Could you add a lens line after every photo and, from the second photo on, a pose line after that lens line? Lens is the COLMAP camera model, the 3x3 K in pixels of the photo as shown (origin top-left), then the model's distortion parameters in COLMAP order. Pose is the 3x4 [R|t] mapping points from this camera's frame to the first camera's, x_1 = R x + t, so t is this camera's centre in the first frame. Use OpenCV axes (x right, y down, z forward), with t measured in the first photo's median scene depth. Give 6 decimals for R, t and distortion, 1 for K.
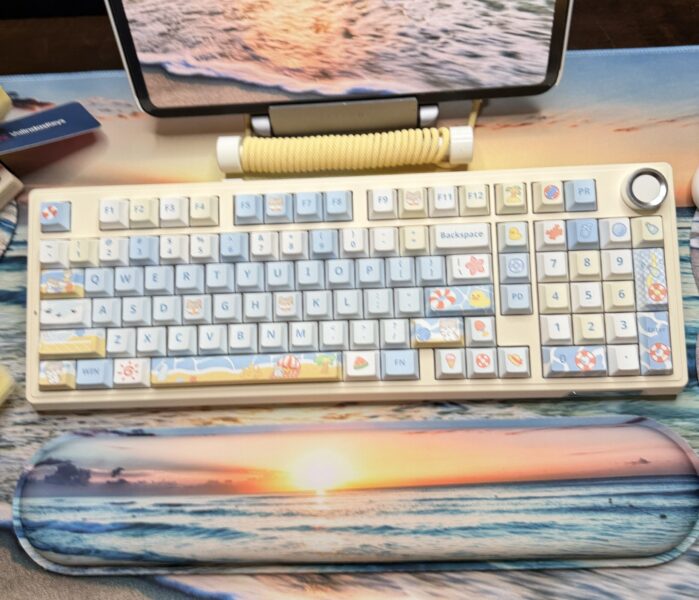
lens RADIAL K [[672.6, 0, 353.8], [0, 672.6, 253.2], [0, 0, 1]] dist [0.151550, -0.395620]
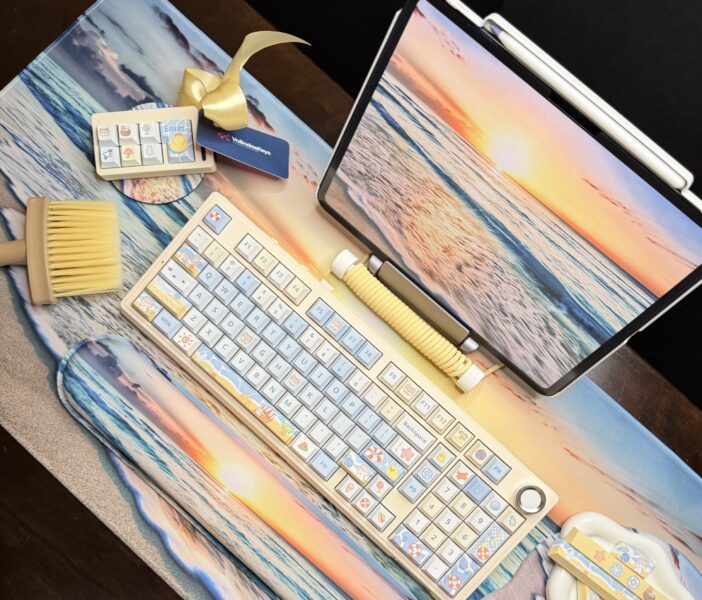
lens RADIAL K [[694.2, 0, 358.0], [0, 694.2, 382.0], [0, 0, 1]] dist [0.153230, -0.376582]
pose [[0.726615, 0.687014, 0.006561, -0.010240], [-0.675675, 0.712827, 0.187992, -0.294954], [0.124476, -0.141031, 0.982149, -0.437736]]
